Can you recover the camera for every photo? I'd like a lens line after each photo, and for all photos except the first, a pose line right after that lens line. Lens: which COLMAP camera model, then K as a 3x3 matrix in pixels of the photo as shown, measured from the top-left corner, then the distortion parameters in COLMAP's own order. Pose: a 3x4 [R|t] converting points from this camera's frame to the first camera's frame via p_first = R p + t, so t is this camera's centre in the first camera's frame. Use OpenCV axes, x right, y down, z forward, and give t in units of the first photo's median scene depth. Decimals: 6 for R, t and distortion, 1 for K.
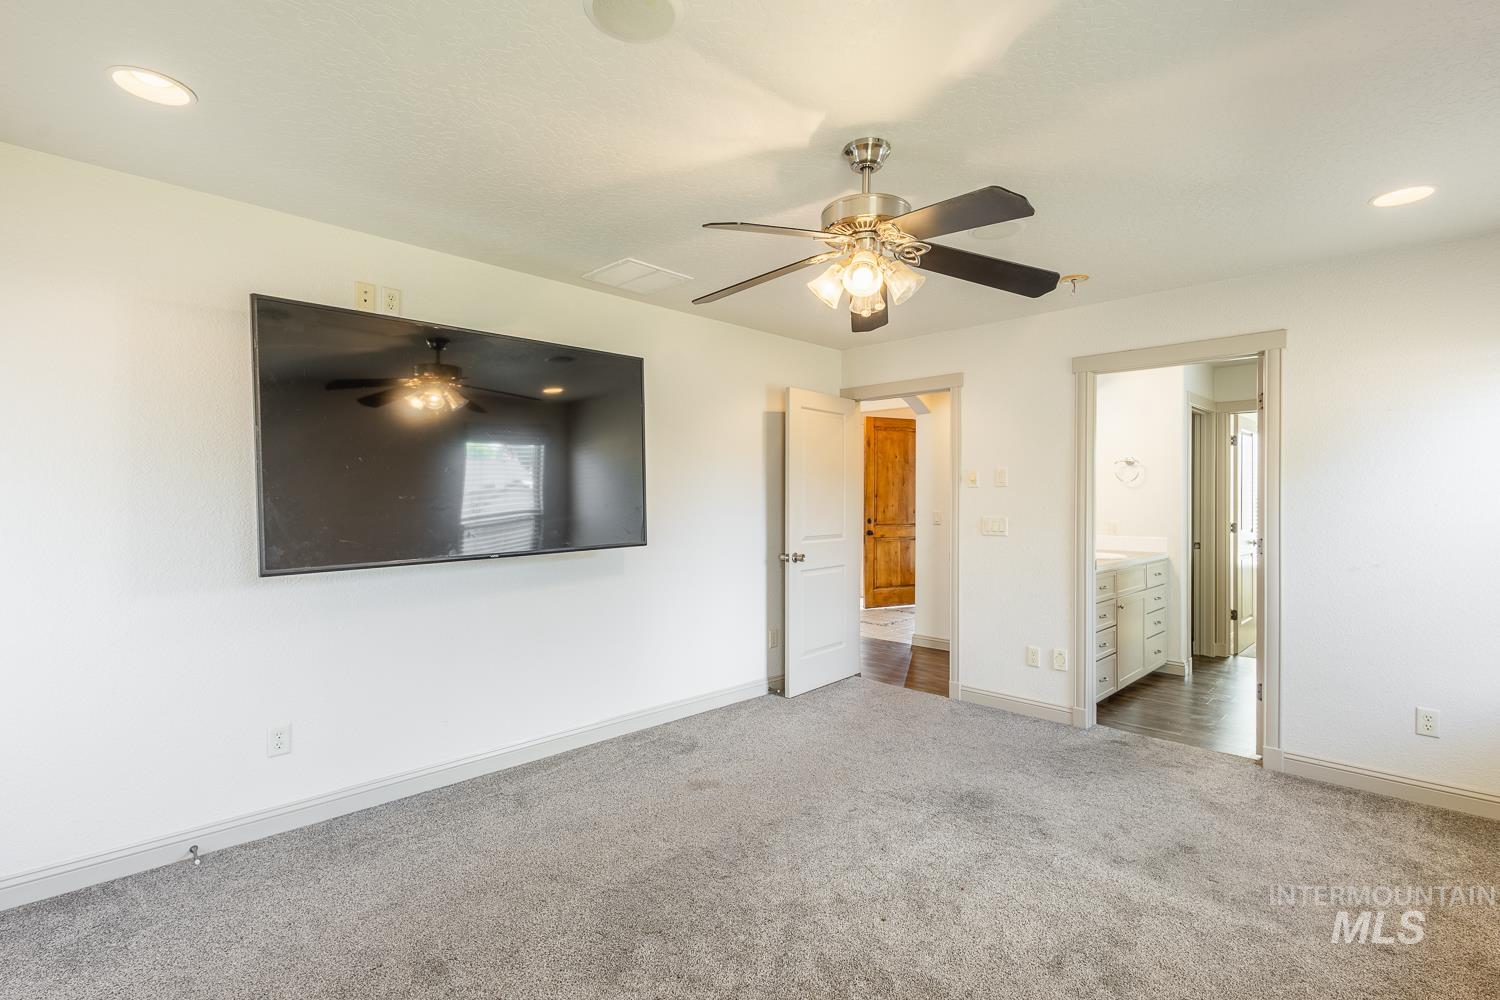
lens RADIAL K [[695.0, 0, 746.9], [0, 695.0, 501.2], [0, 0, 1]] dist [0.006733, -0.004245]
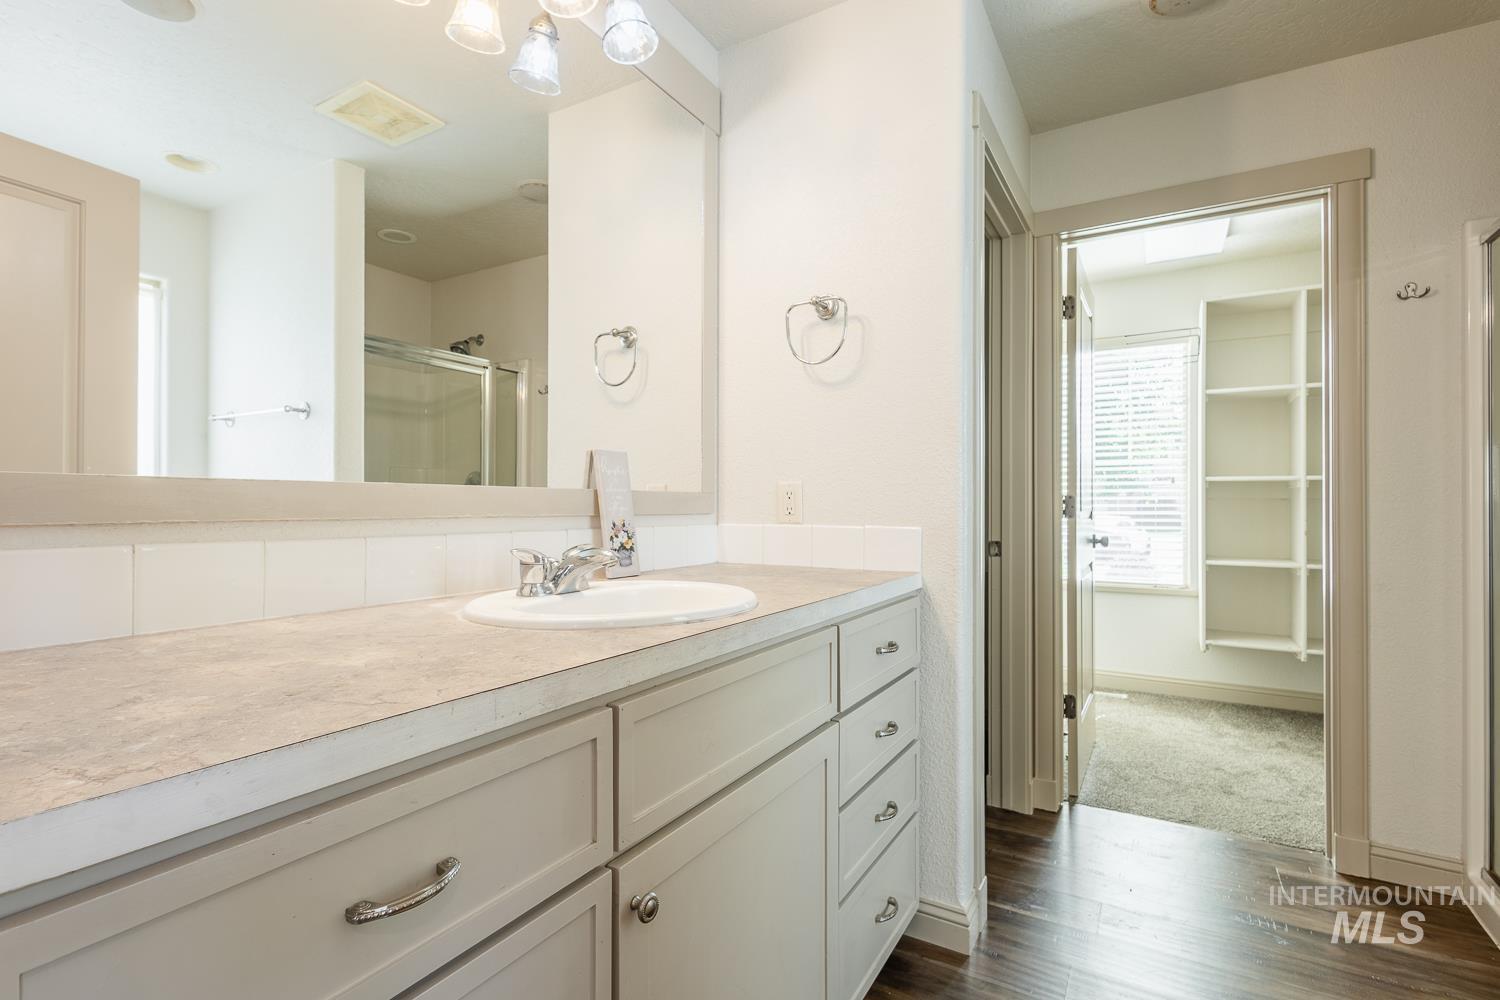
lens RADIAL K [[695.0, 0, 755.0], [0, 695.0, 496.9], [0, 0, 1]] dist [0.006733, -0.004245]
pose [[0.967300, 0.006508, 0.253551, 0.401304], [-0.004329, 0.999949, -0.009153, 0.037236], [-0.253598, 0.007756, 0.967279, 0.633196]]
